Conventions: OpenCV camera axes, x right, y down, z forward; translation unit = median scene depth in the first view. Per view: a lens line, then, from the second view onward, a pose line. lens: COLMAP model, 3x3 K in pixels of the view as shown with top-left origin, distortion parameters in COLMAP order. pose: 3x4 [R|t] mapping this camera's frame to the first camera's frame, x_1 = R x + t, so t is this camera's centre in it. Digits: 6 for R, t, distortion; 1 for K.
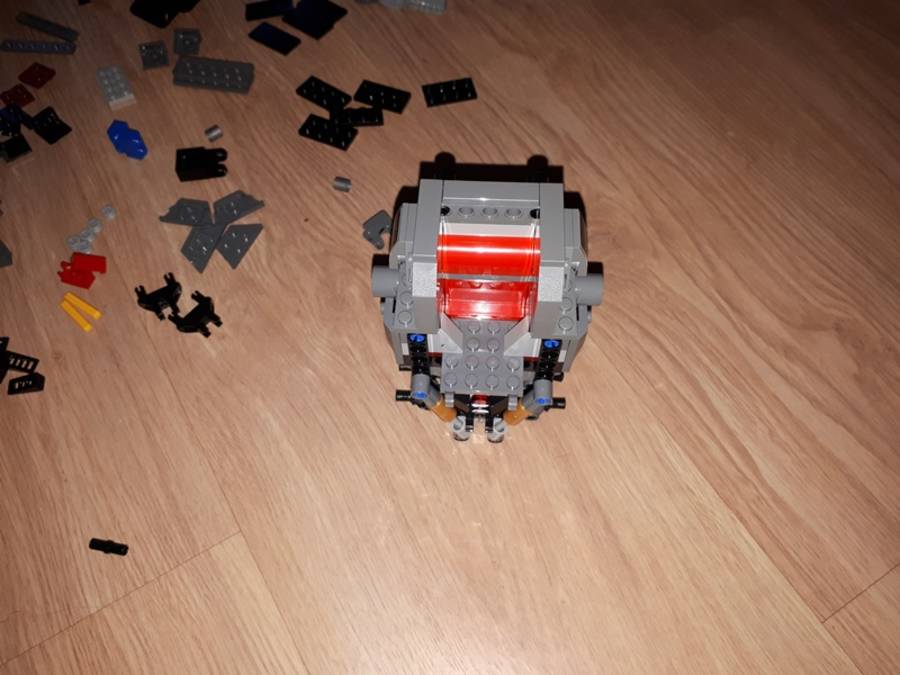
lens RADIAL K [[732.5, 0, 450.0], [0, 732.5, 337.5], [0, 0, 1]] dist [0.008836, -0.039381]
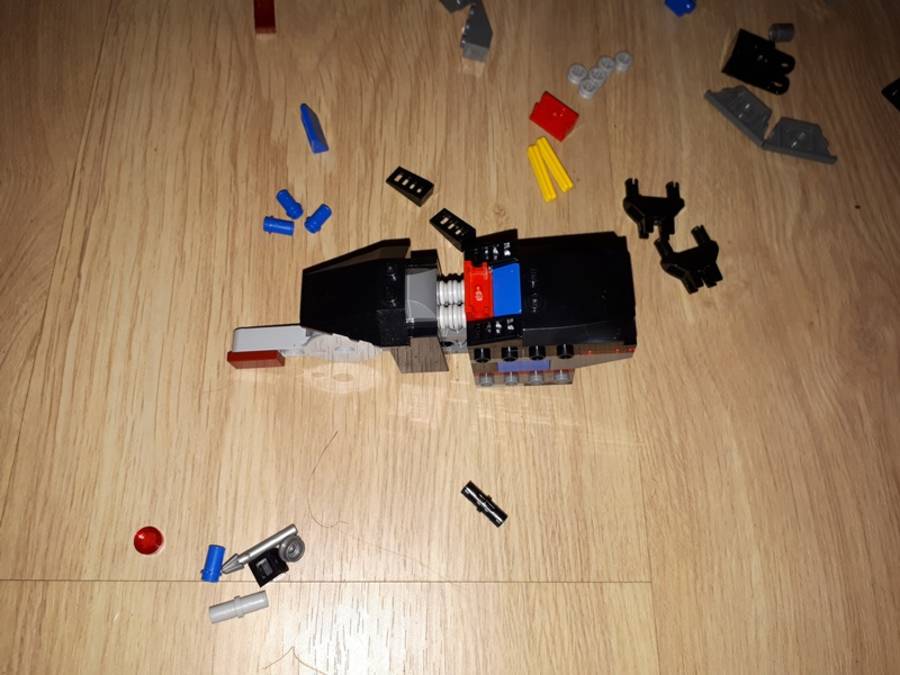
lens RADIAL K [[732.5, 0, 450.0], [0, 732.5, 337.5], [0, 0, 1]] dist [0.008836, -0.039381]
pose [[0.849583, 0.518959, -0.094288, -0.436282], [-0.508532, 0.853362, 0.114752, 0.072970], [0.140013, -0.049543, 0.988909, 0.262072]]
